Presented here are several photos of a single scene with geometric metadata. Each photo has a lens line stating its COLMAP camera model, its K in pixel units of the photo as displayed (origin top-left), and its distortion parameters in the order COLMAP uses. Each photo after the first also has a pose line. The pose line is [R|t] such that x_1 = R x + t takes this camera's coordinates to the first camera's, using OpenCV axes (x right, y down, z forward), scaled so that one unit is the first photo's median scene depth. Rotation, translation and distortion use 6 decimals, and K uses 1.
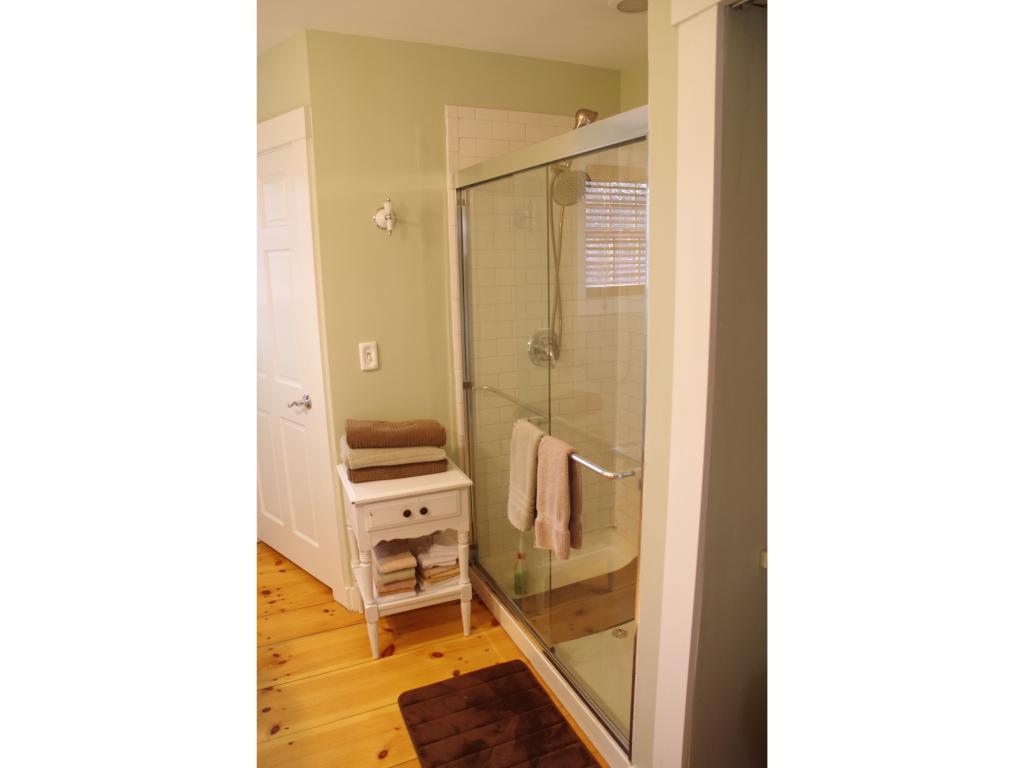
lens RADIAL K [[667.6, 0, 511.9], [0, 667.6, 395.8], [0, 0, 1]] dist [-0.005545, 0.000008]
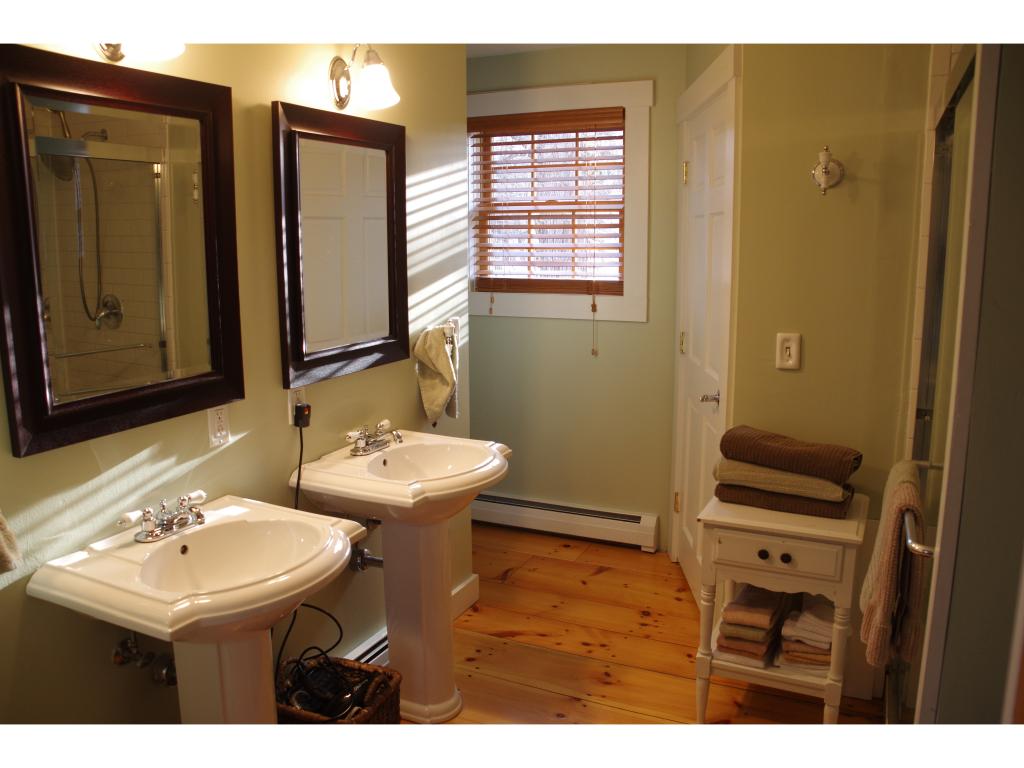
lens RADIAL K [[910.4, 0, 512.0], [0, 910.4, 384.0], [0, 0, 1]] dist [0.000391, 0.002800]
pose [[0.668965, 0.146227, -0.728769, 0.365244], [-0.185648, 0.982254, 0.026675, 0.010009], [0.719737, 0.117450, 0.684240, 0.055069]]
